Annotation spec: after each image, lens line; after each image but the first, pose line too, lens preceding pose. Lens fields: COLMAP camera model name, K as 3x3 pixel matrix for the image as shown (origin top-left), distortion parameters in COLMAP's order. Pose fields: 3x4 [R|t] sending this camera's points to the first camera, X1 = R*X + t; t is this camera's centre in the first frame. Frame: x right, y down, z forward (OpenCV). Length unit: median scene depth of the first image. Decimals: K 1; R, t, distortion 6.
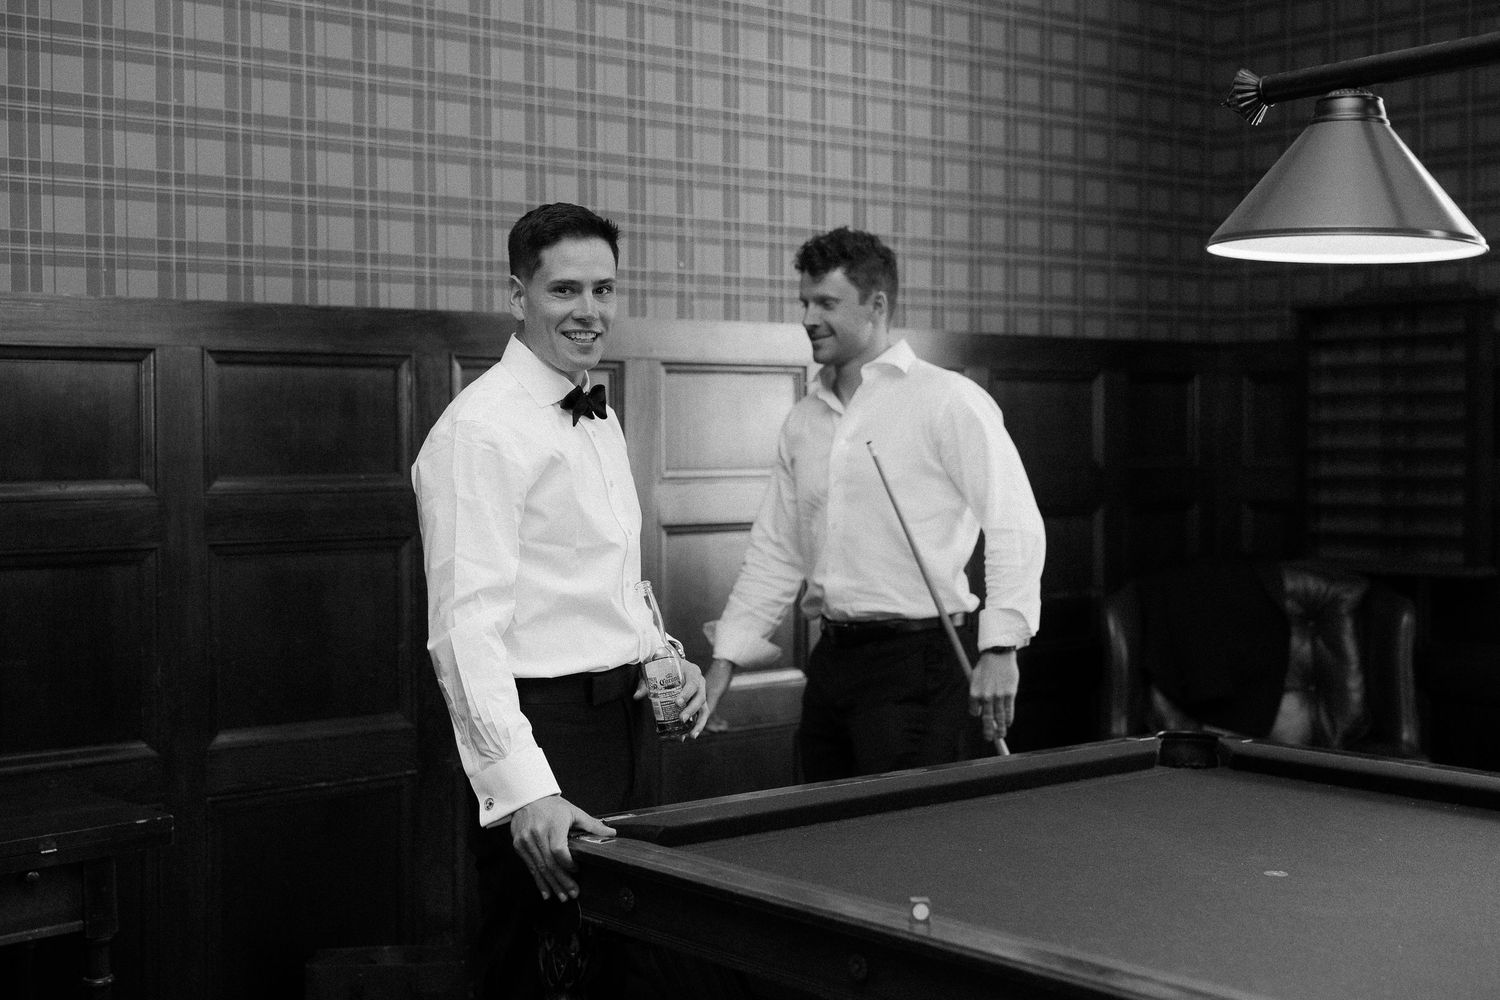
lens RADIAL K [[2032.7, 0, 747.7], [0, 2032.7, 482.9], [0, 0, 1]] dist [-0.024619, 0.000000]
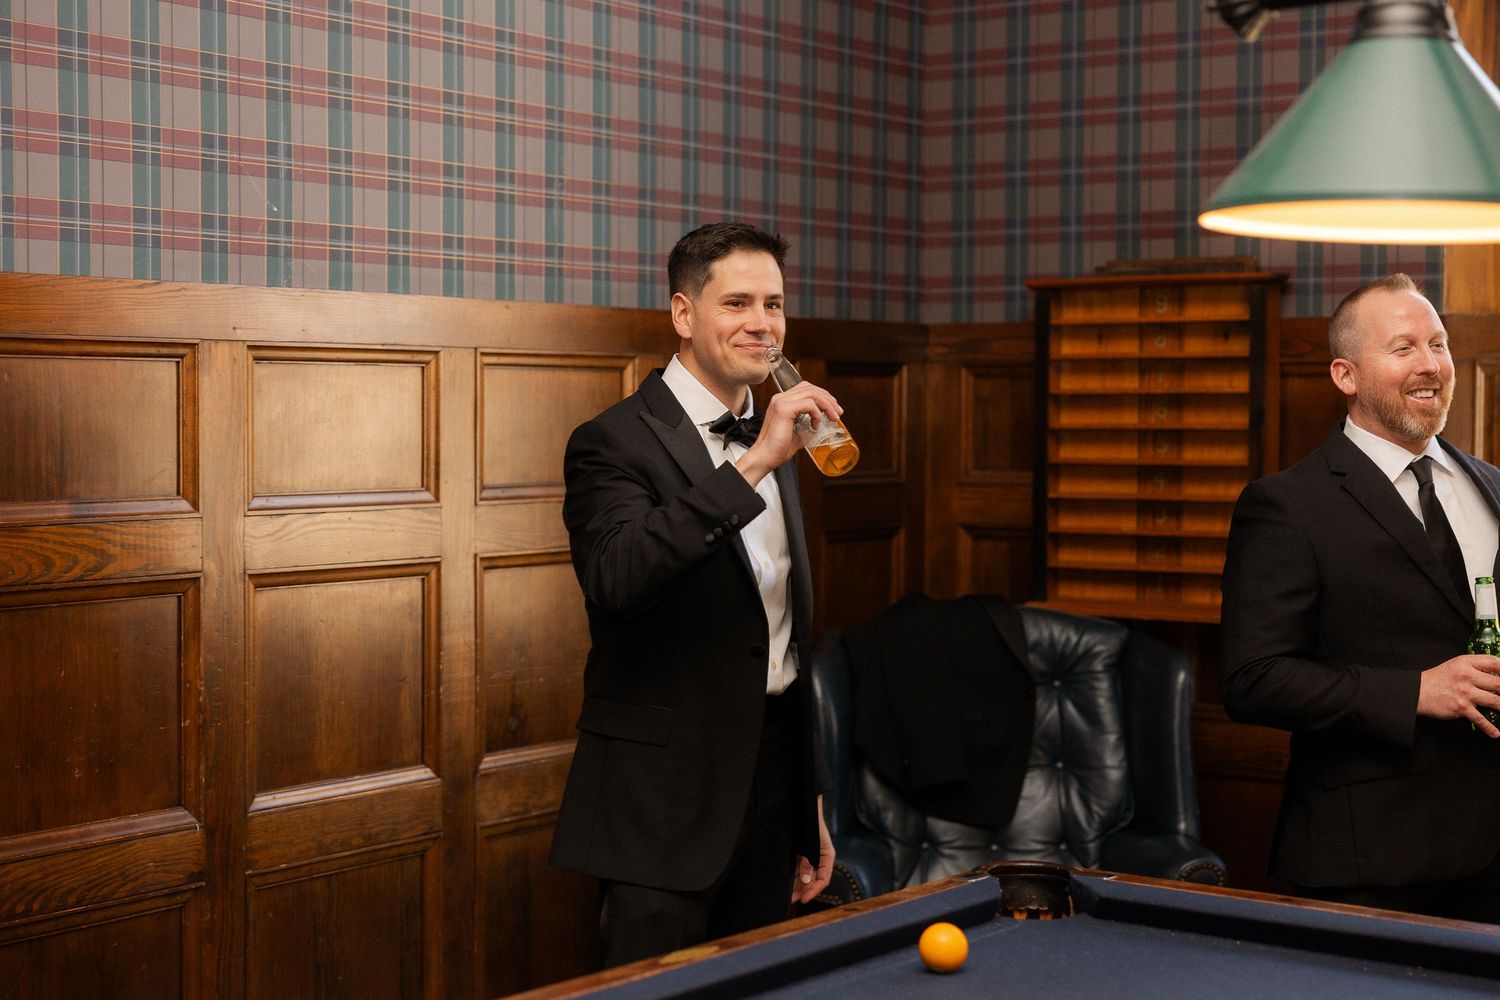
lens RADIAL K [[2360.4, 0, 754.8], [0, 2360.4, 510.6], [0, 0, 1]] dist [-0.025657, 0.000000]
pose [[0.971207, -0.001176, 0.238234, -0.057630], [-0.003472, 0.999812, 0.019089, -0.015673], [-0.238212, -0.019367, 0.971020, 0.134647]]
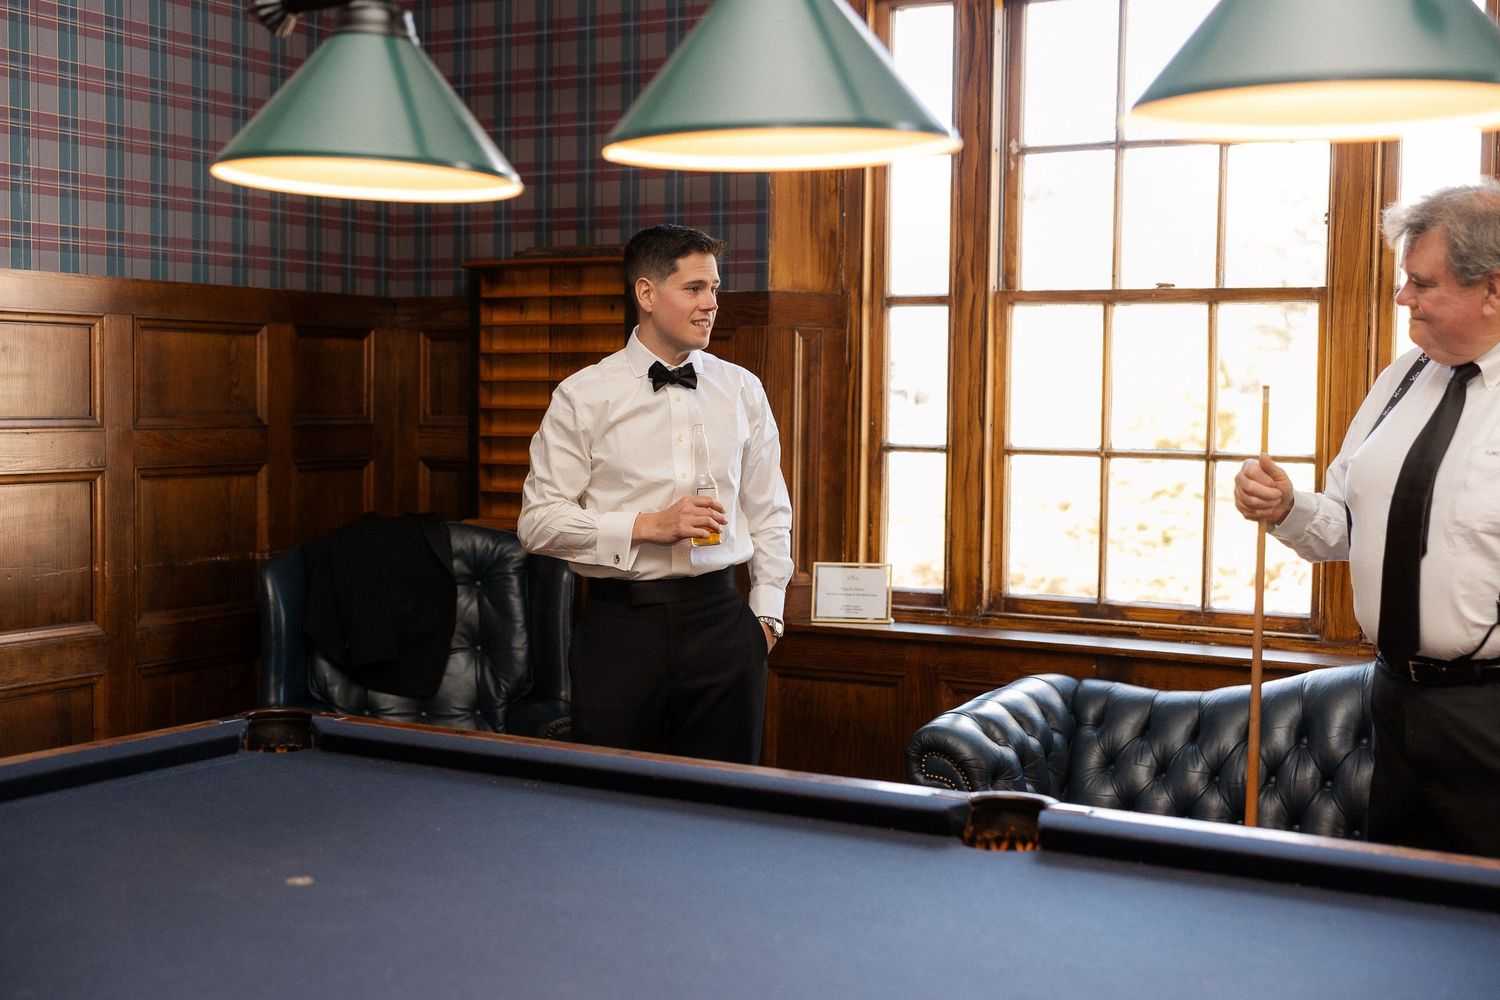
lens RADIAL K [[1897.5, 0, 761.6], [0, 1897.5, 505.2], [0, 0, 1]] dist [0.020272, 0.000000]
pose [[0.937582, -0.004251, 0.347737, 0.084634], [-0.008047, 0.999392, 0.033914, -0.001682], [-0.347670, -0.034595, 0.936978, 0.079472]]
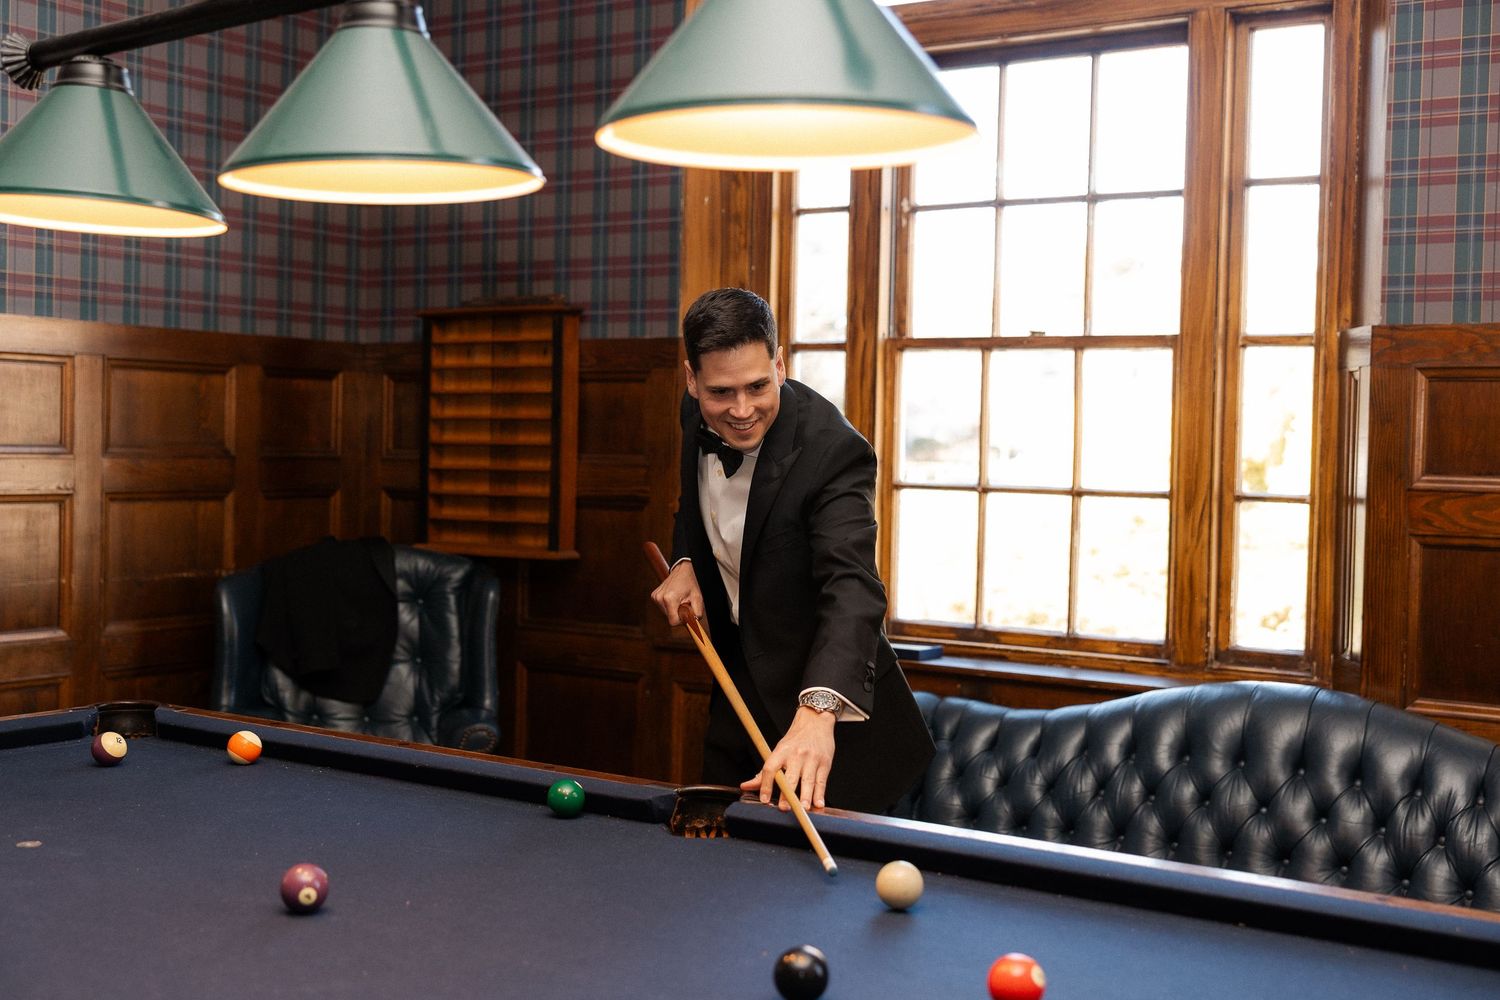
lens RADIAL K [[1750.8, 0, 748.6], [0, 1750.8, 510.3], [0, 0, 1]] dist [0.009756, 0.000000]
pose [[0.961759, 0.015554, 0.273453, 0.190337], [-0.019311, 0.999752, 0.011053, 0.006349], [-0.273214, -0.015911, 0.961822, 0.041495]]
